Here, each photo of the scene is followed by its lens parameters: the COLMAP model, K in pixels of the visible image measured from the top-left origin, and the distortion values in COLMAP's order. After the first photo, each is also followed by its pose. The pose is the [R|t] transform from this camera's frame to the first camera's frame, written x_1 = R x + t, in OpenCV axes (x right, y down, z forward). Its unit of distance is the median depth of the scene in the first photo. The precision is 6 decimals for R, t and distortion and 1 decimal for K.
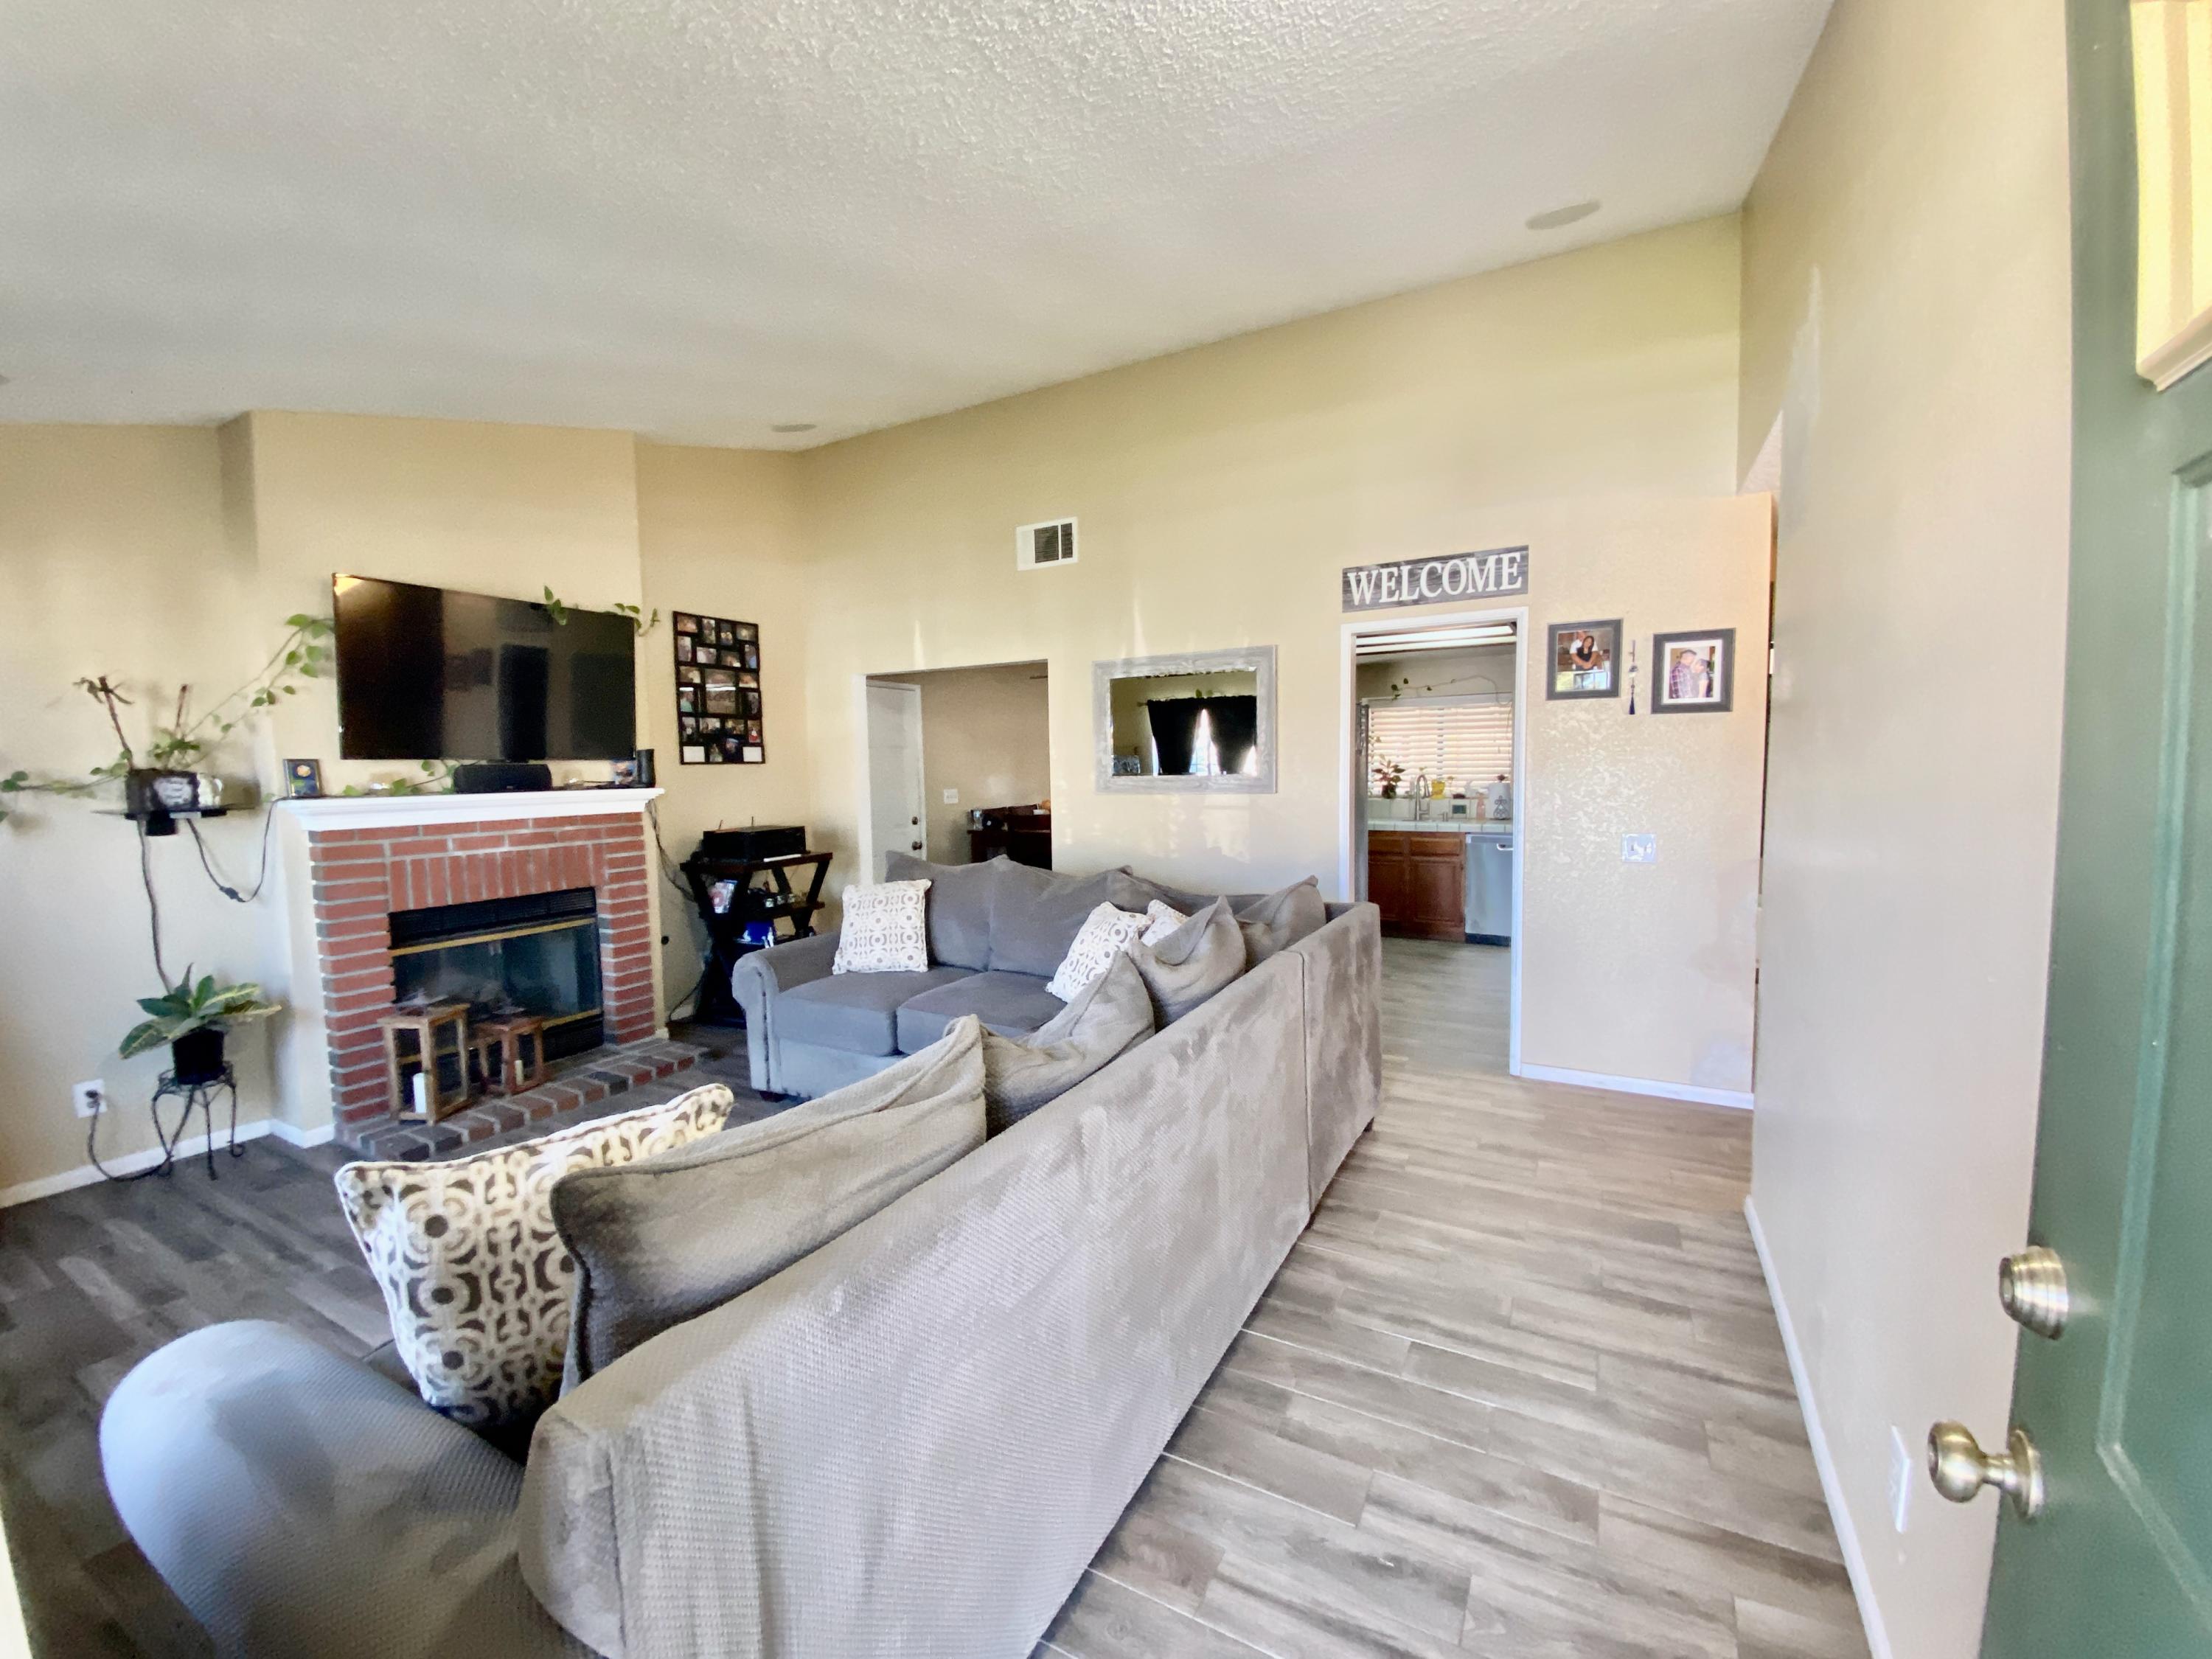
lens RADIAL K [[920.1, 0, 1099.5], [0, 920.1, 829.8], [0, 0, 1]] dist [0.002084, -0.002257]
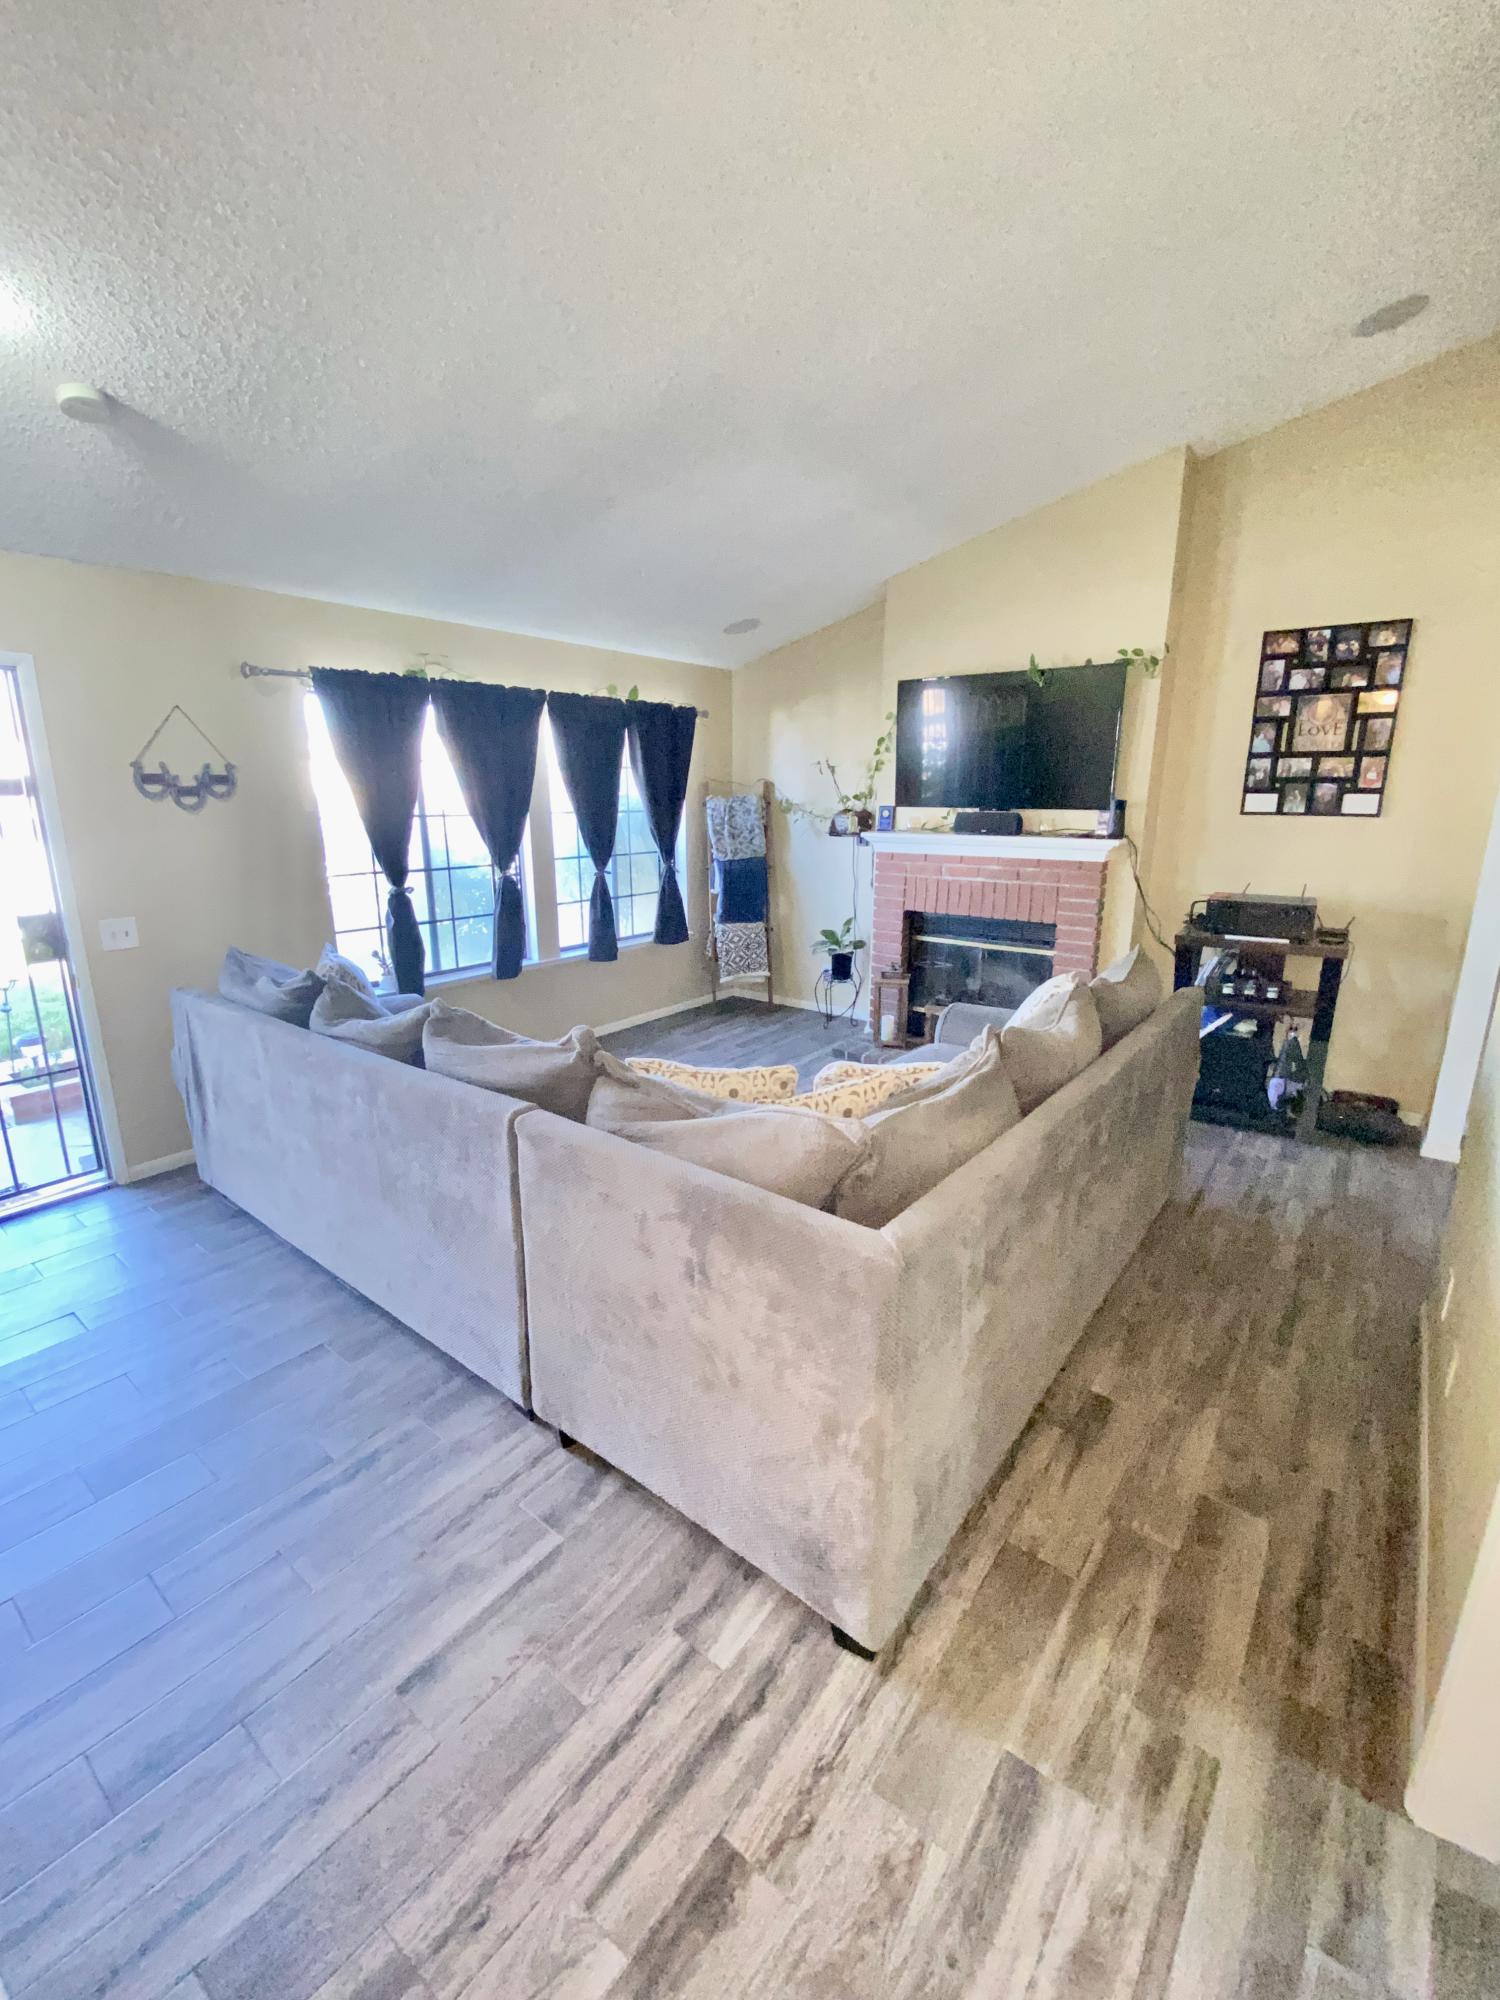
lens RADIAL K [[831.9, 0, 745.5], [0, 831.9, 998.1], [0, 0, 1]] dist [0.002084, -0.002257]
pose [[-0.163344, 0.261282, -0.951341, 0.430728], [-0.063280, 0.959532, 0.274397, -0.090359], [0.984538, 0.105022, -0.140200, 0.652659]]
